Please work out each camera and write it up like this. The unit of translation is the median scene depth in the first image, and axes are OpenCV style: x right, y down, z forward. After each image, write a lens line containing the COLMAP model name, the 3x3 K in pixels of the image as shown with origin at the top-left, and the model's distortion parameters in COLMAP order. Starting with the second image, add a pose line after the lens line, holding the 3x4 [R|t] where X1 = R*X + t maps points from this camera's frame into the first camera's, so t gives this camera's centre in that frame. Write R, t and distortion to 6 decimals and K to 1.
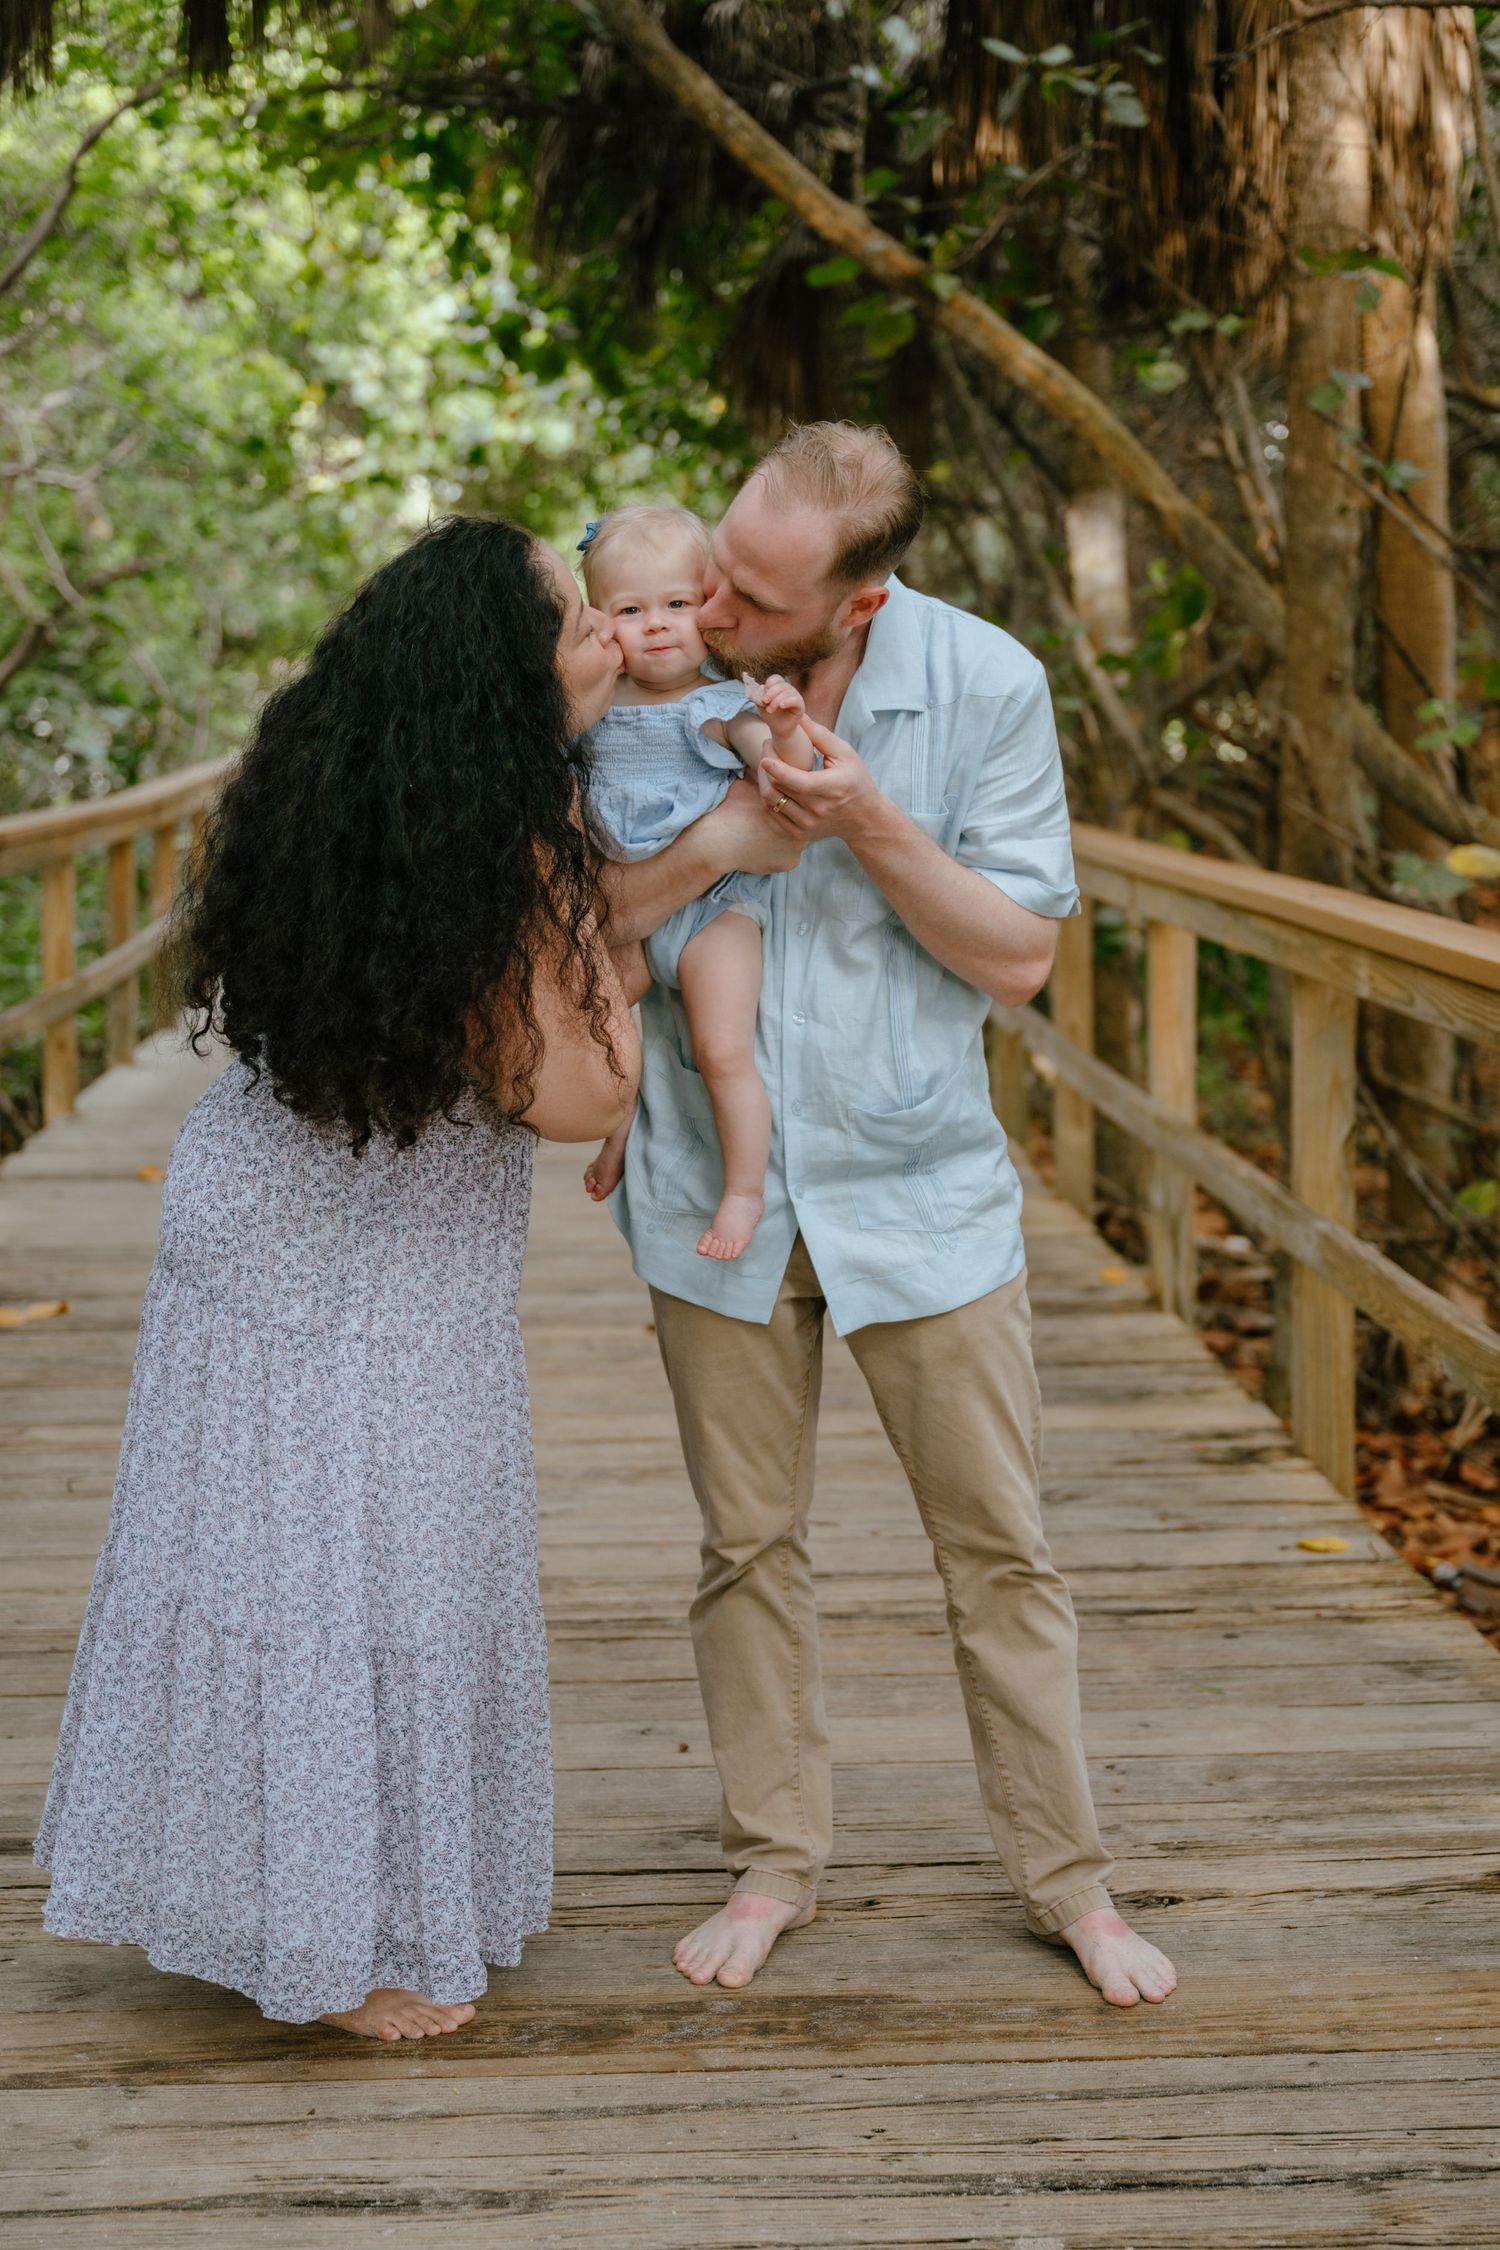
lens RADIAL K [[3272.0, 0, 750.0], [0, 3272.0, 1125.0], [0, 0, 1]] dist [0.019467, -0.060622]
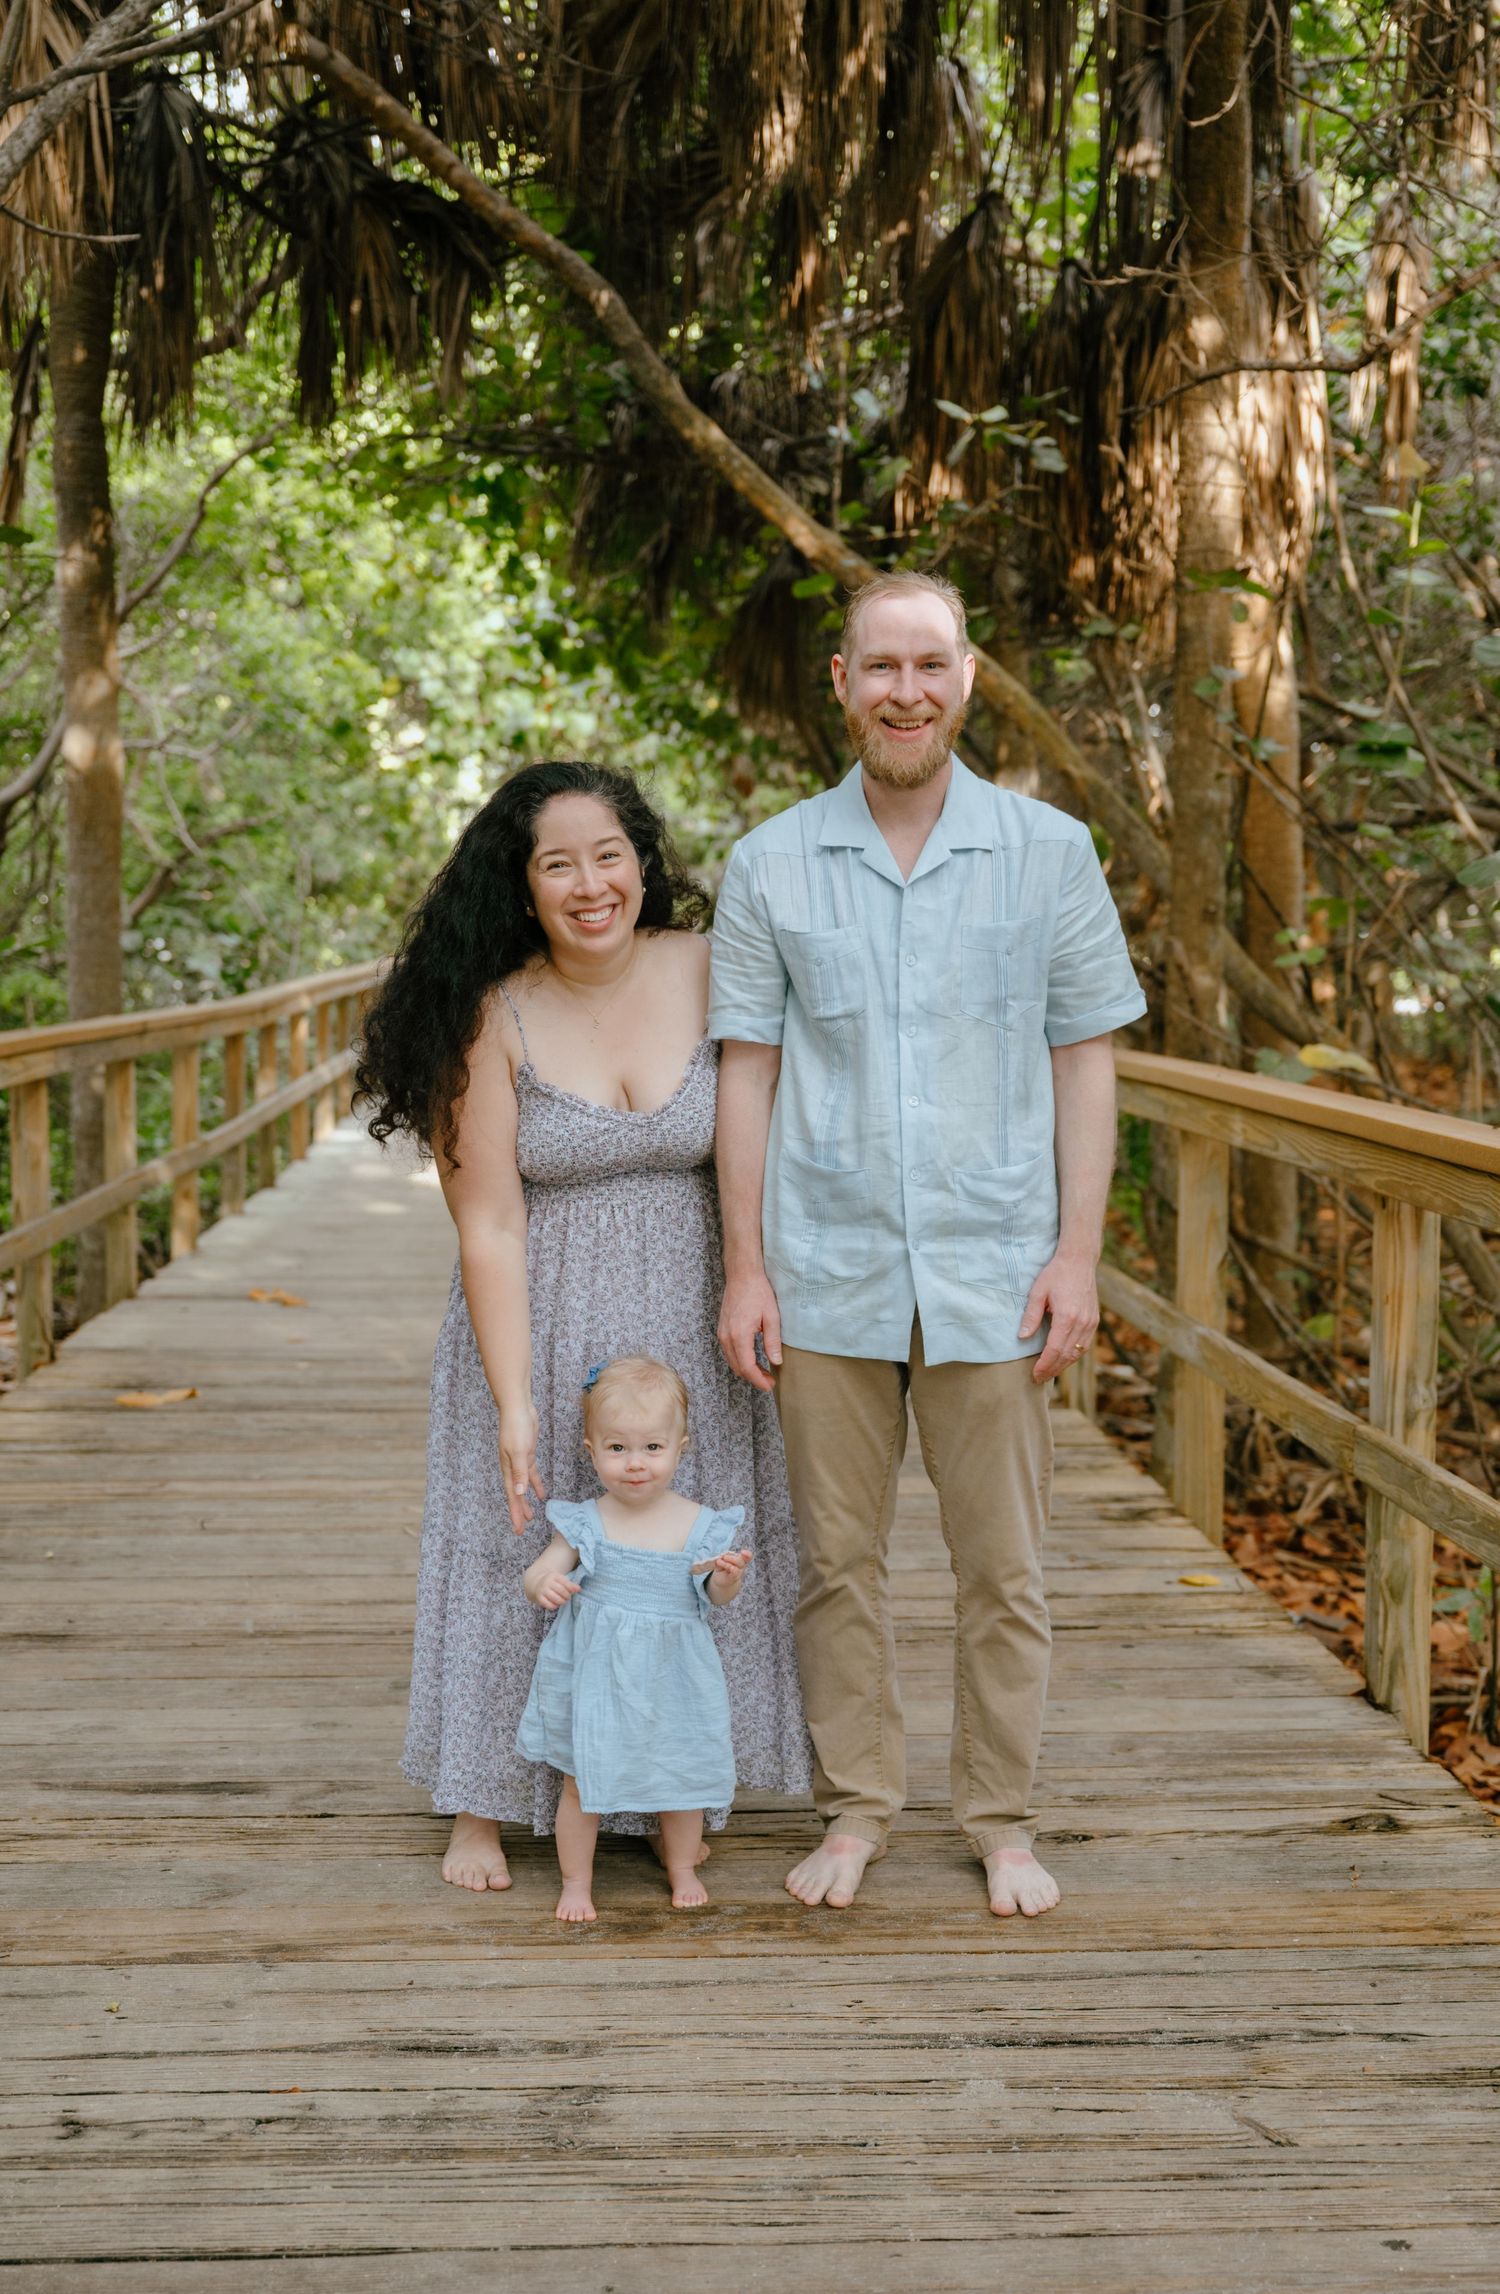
lens RADIAL K [[2632.1, 0, 749.3], [0, 2632.1, 1268.9], [0, 0, 1]] dist [0.004747, 0.011387]
pose [[0.999859, 0.014067, 0.009175, -0.005134], [-0.013996, 0.999872, -0.007769, 0.009964], [-0.009283, 0.007639, 0.999928, -0.007482]]
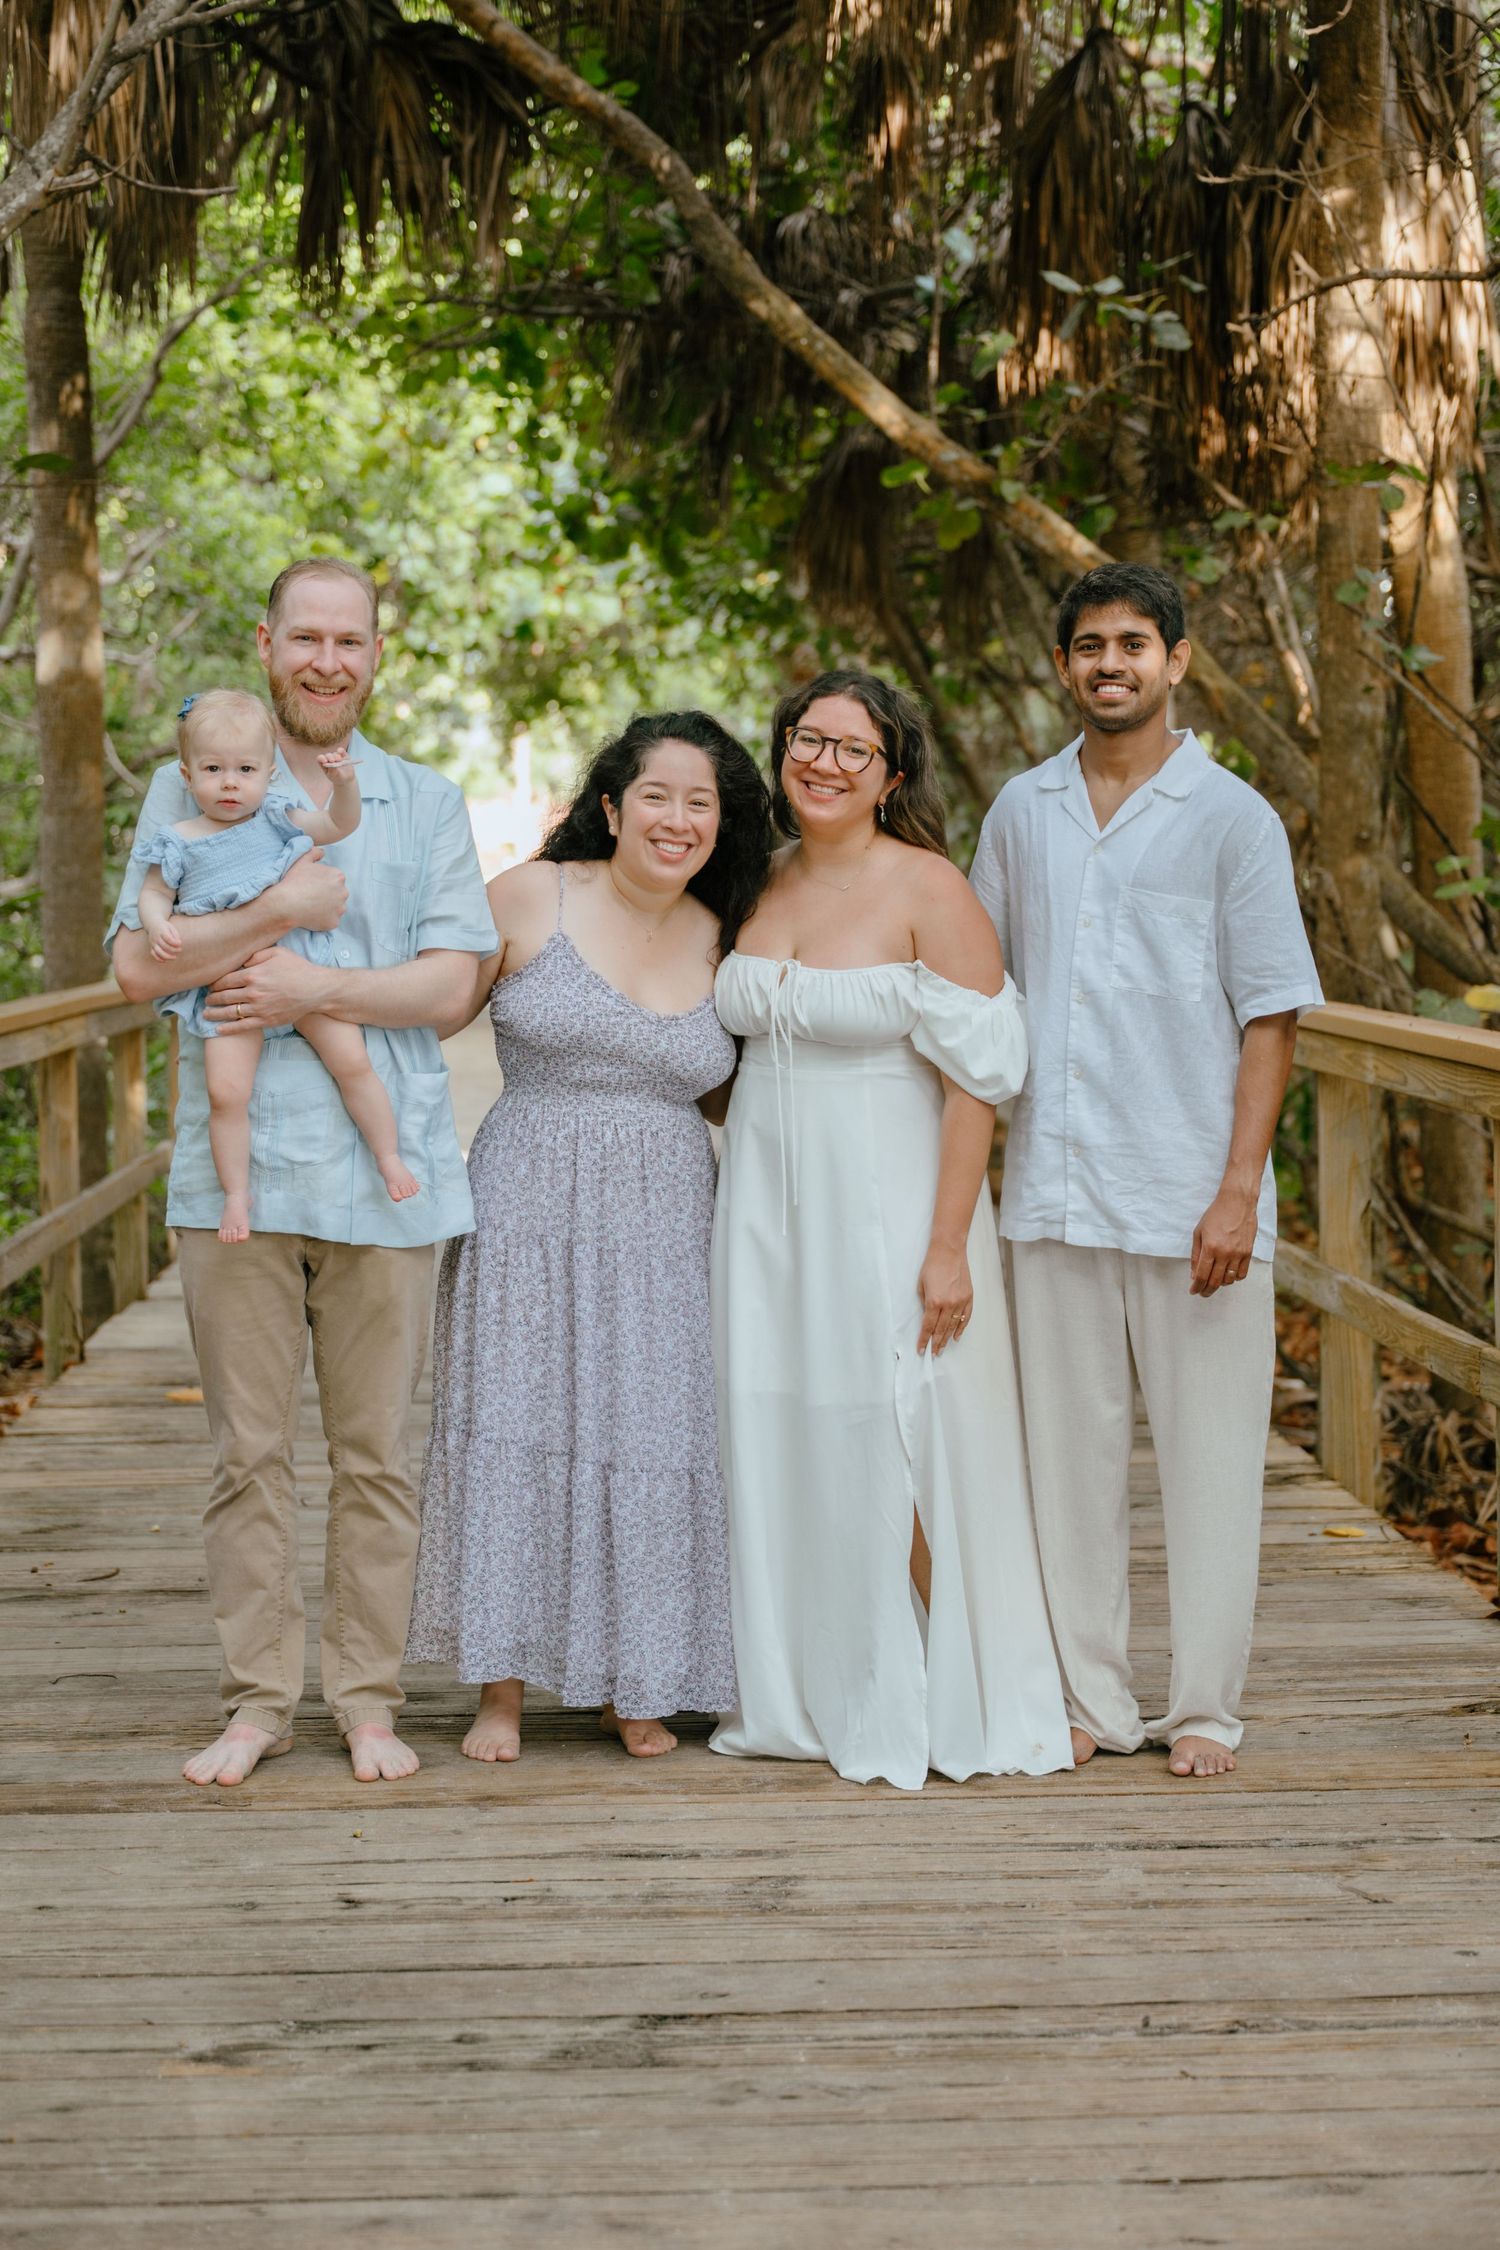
lens RADIAL K [[3553.0, 0, 750.0], [0, 3553.0, 1125.0], [0, 0, 1]] dist [0.011333, 0.012335]
pose [[0.999972, -0.002834, -0.006860, -0.020257], [0.002411, 0.998142, -0.060888, 0.030572], [0.007020, 0.060870, 0.998121, -0.181795]]
